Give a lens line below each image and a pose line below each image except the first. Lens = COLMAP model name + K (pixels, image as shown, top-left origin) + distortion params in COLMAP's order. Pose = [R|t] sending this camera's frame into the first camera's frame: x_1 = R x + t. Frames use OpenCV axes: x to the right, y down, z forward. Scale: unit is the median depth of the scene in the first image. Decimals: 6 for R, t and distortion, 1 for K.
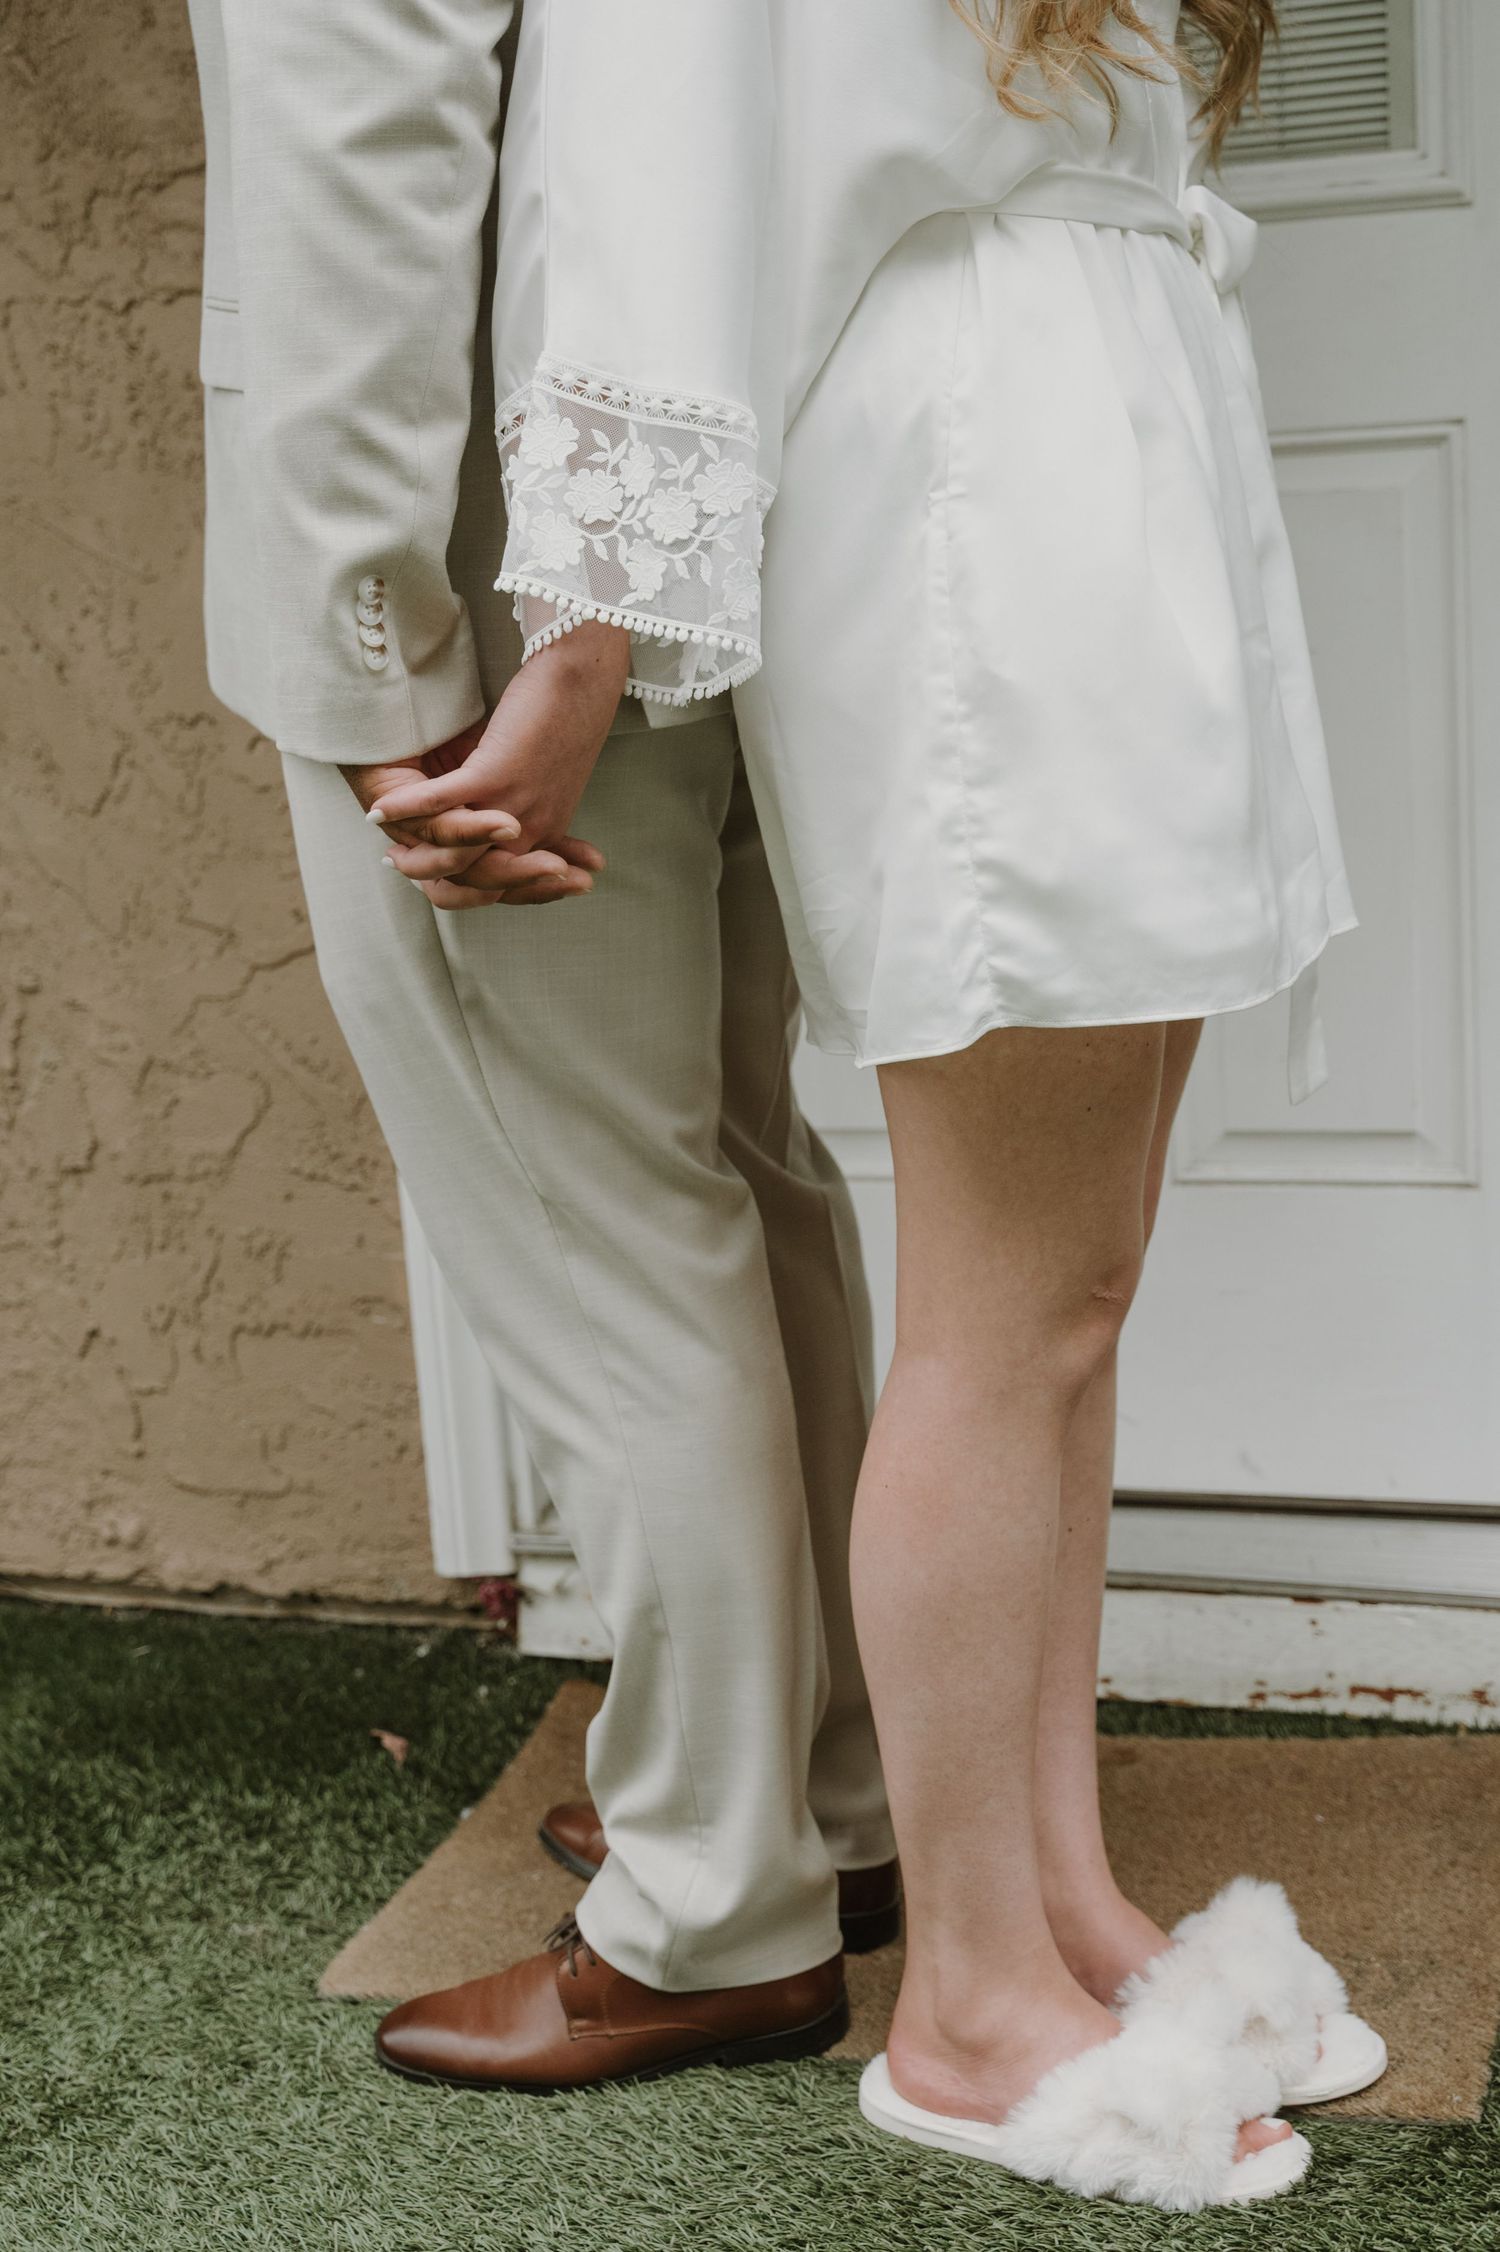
lens RADIAL K [[3192.9, 0, 731.9], [0, 3192.9, 1116.6], [0, 0, 1]] dist [0.027343, 0.000000]
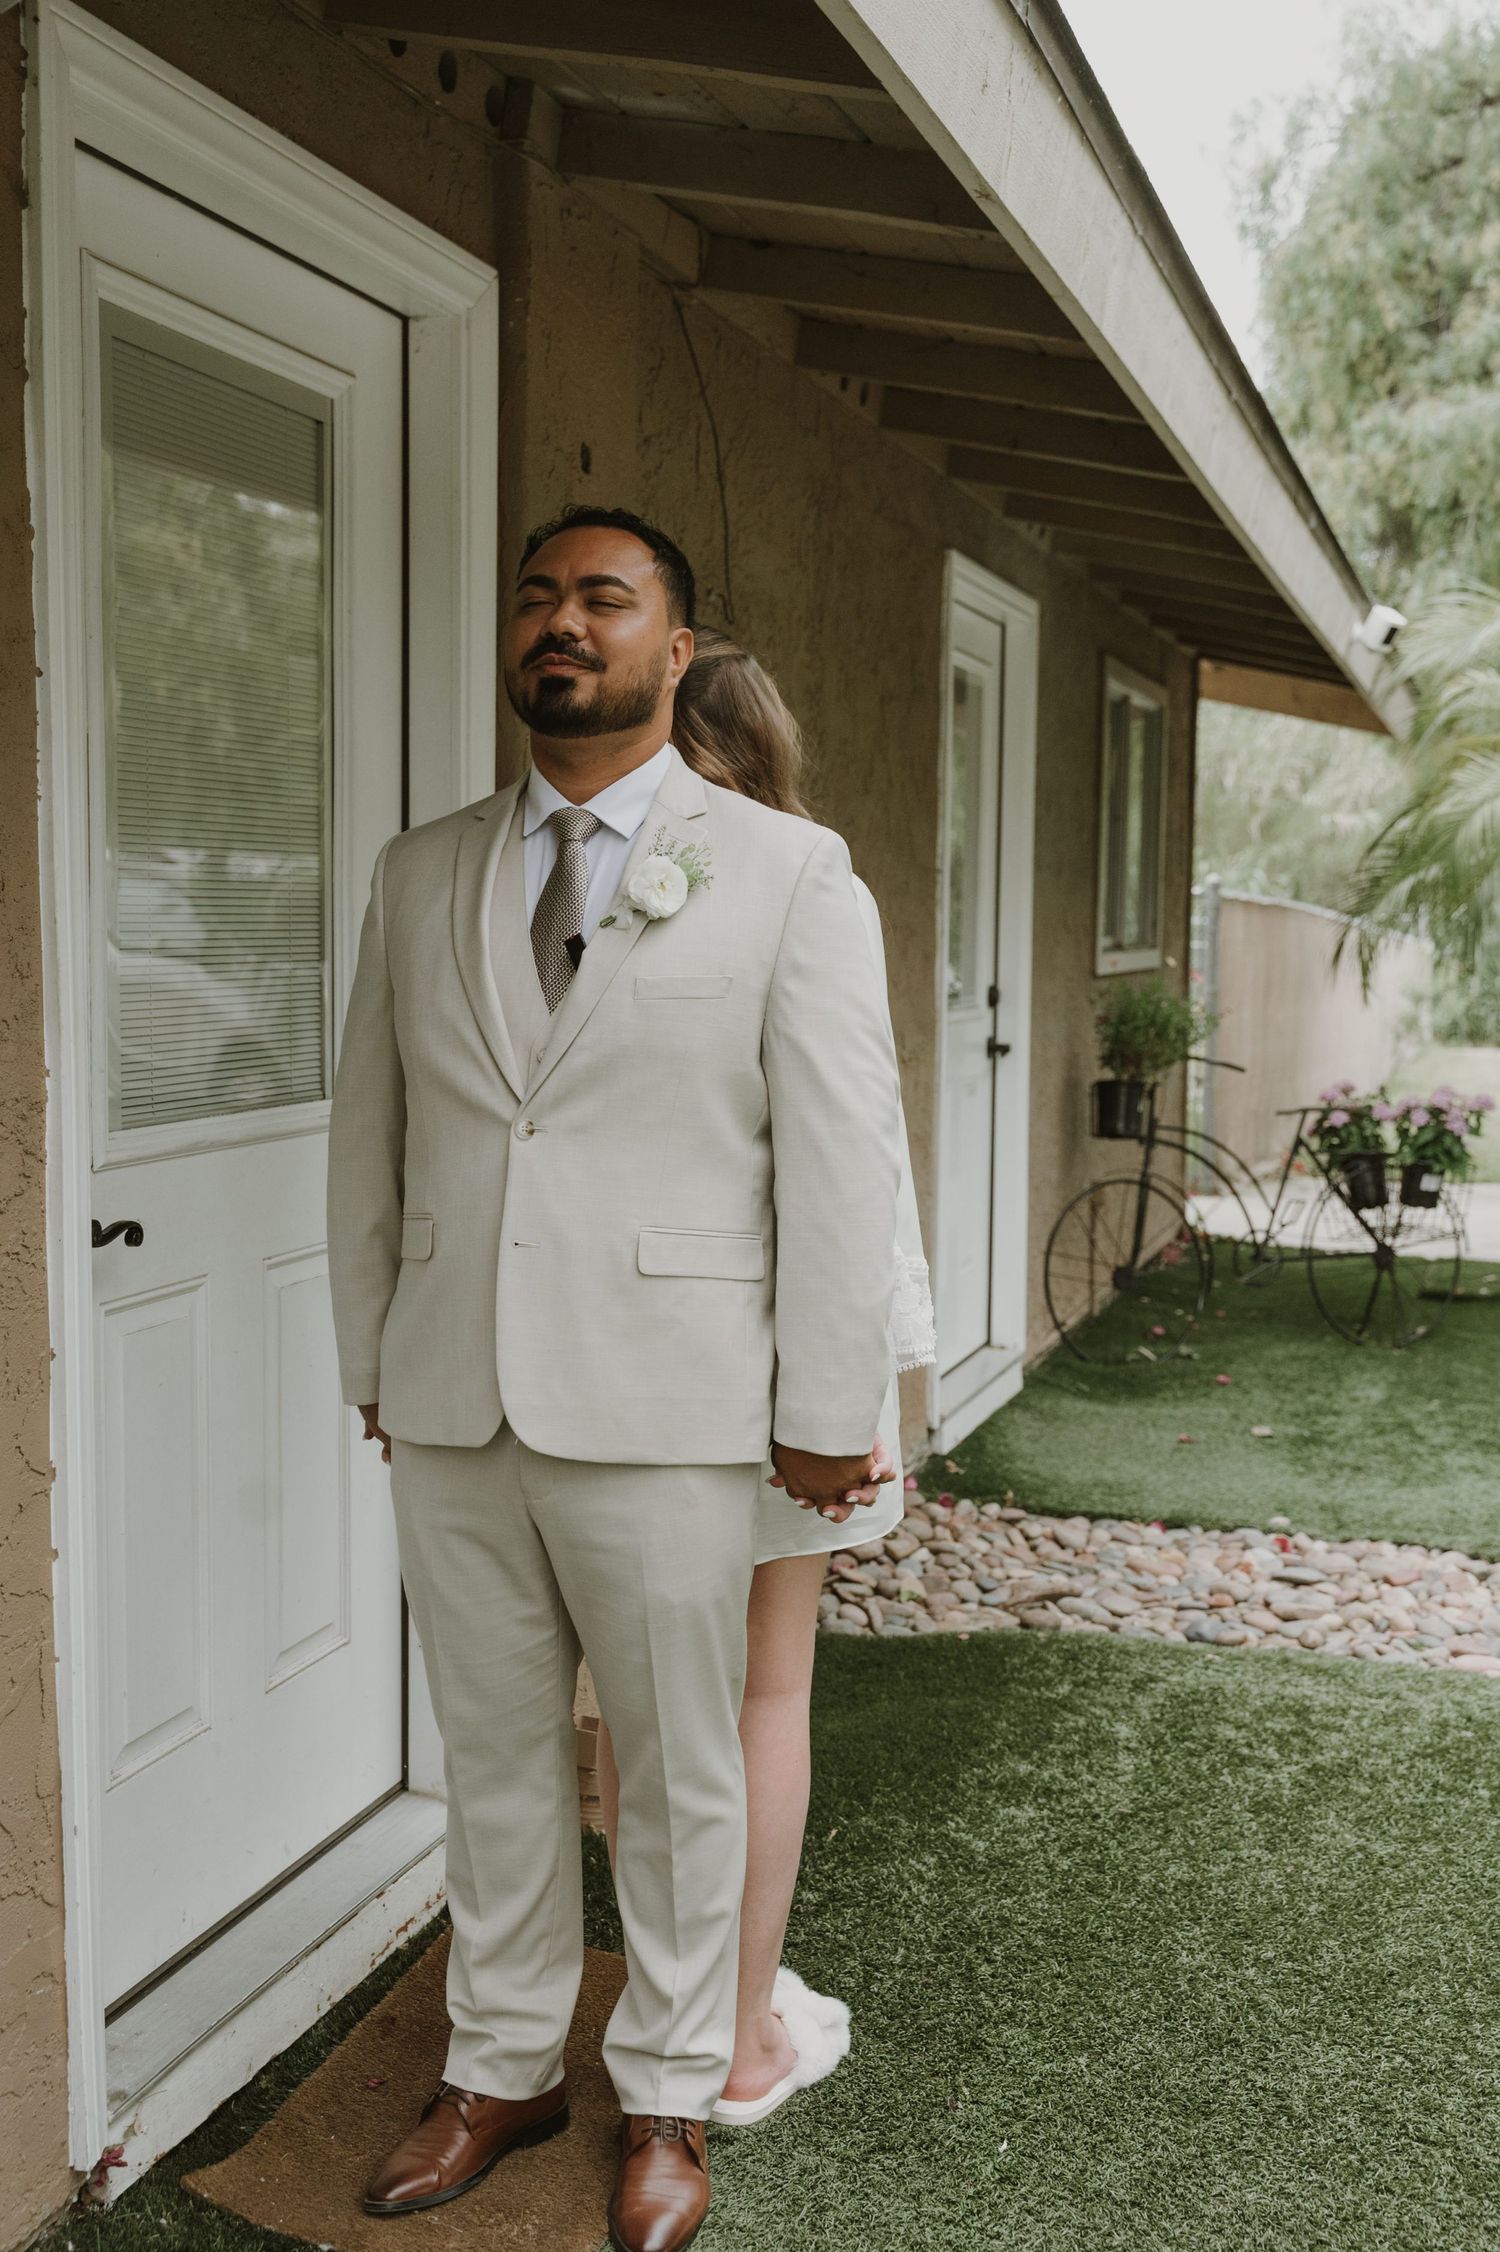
lens RADIAL K [[2381.0, 0, 657.7], [0, 2381.0, 1134.5], [0, 0, 1]] dist [0.010135, 0.000000]
pose [[0.021314, -0.025090, 0.999458, -1.135562], [0.204951, 0.978564, 0.020195, -0.257443], [-0.978540, 0.204409, 0.026000, 0.742409]]
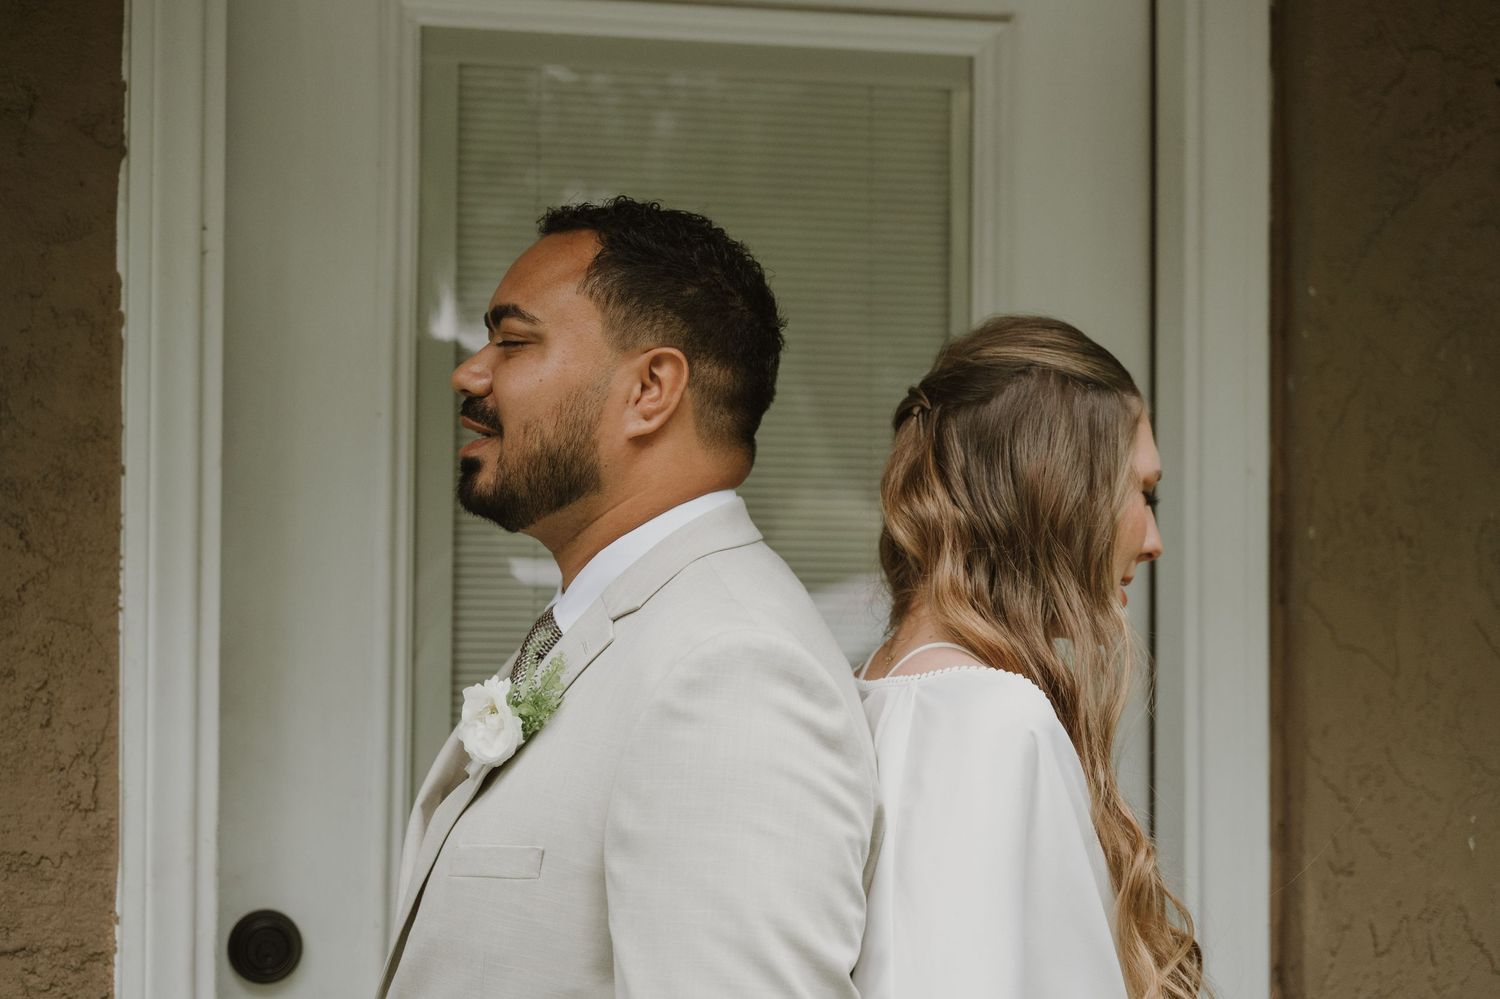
lens RADIAL K [[3229.6, 0, 749.0], [0, 3229.6, 498.4], [0, 0, 1]] dist [0.017403, 0.000000]
pose [[0.836797, 0.096770, 0.538894, -0.601708], [0.053763, 0.964977, -0.256766, -0.146407], [-0.544868, 0.243834, 0.802287, -0.108073]]
